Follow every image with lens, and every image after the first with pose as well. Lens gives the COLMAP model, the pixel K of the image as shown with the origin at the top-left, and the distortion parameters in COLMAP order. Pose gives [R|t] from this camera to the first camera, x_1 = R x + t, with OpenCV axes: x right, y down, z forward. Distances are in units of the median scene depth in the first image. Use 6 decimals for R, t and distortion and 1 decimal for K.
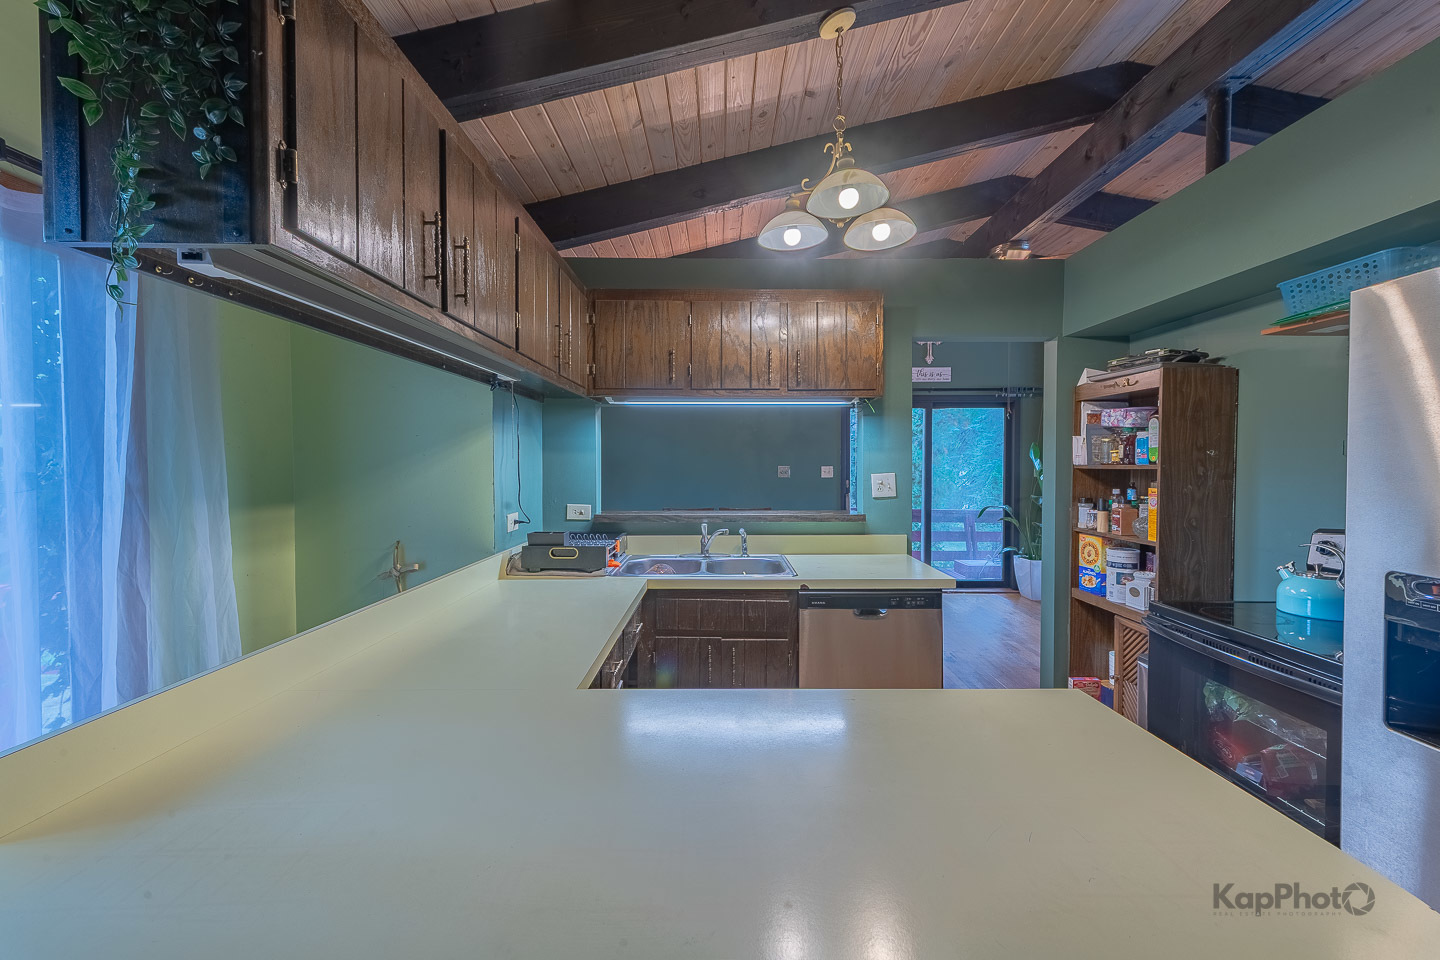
lens RADIAL K [[563.8, 0, 719.0], [0, 563.8, 474.1], [0, 0, 1]] dist [0.011656, -0.000442]
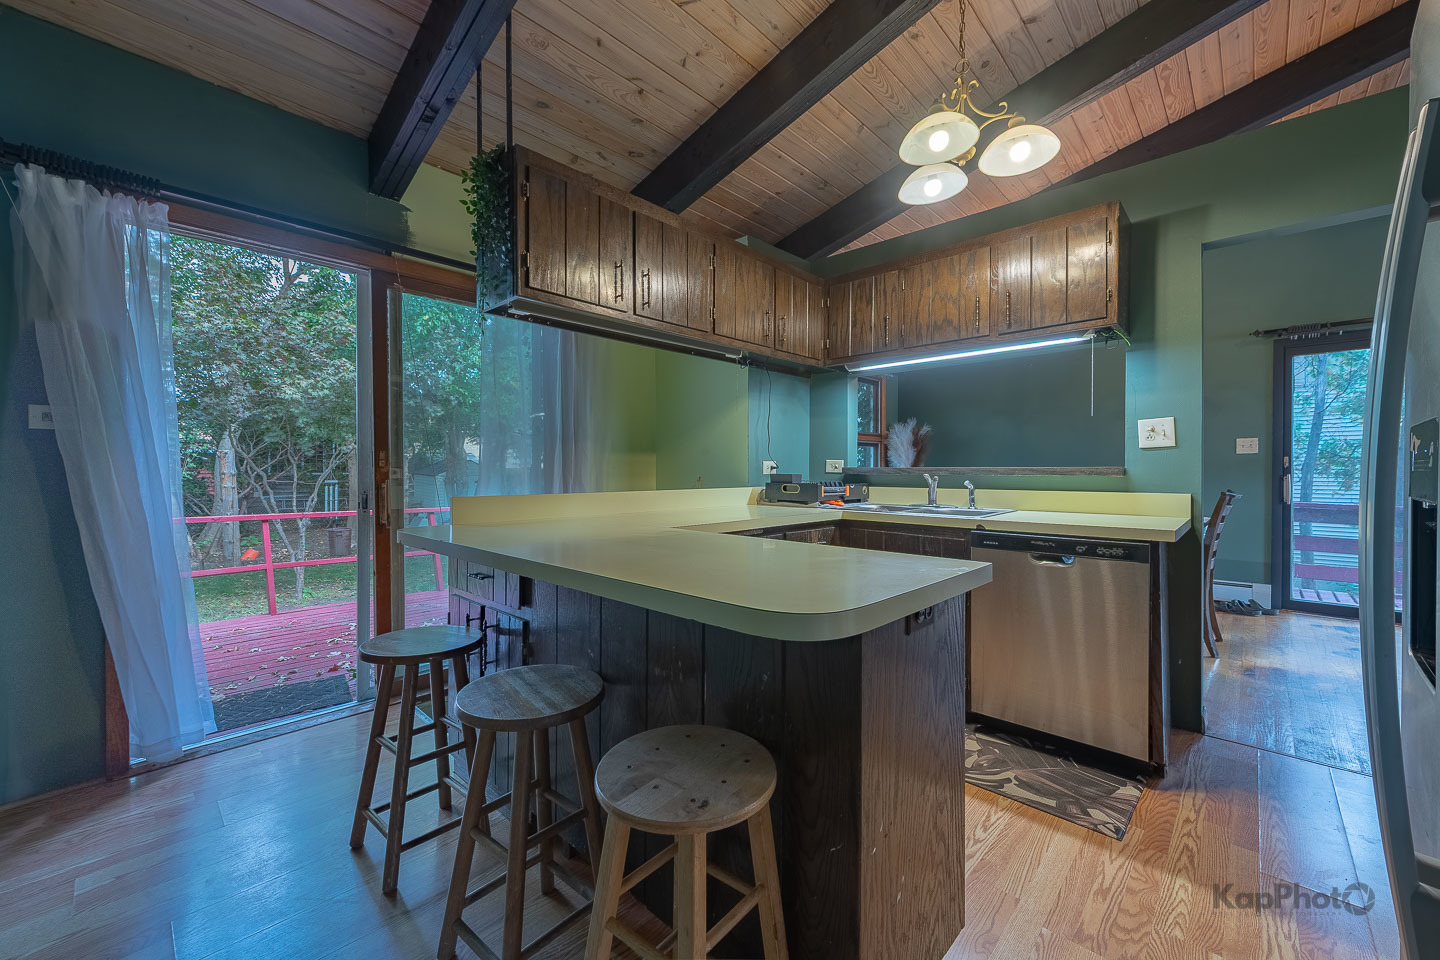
lens RADIAL K [[563.8, 0, 725.6], [0, 563.8, 476.2], [0, 0, 1]] dist [0.011656, -0.000442]
pose [[0.725468, 0.008053, -0.688209, 0.457761], [-0.015358, 0.999872, -0.004490, 0.108940], [0.688085, 0.013827, 0.725499, -0.035590]]
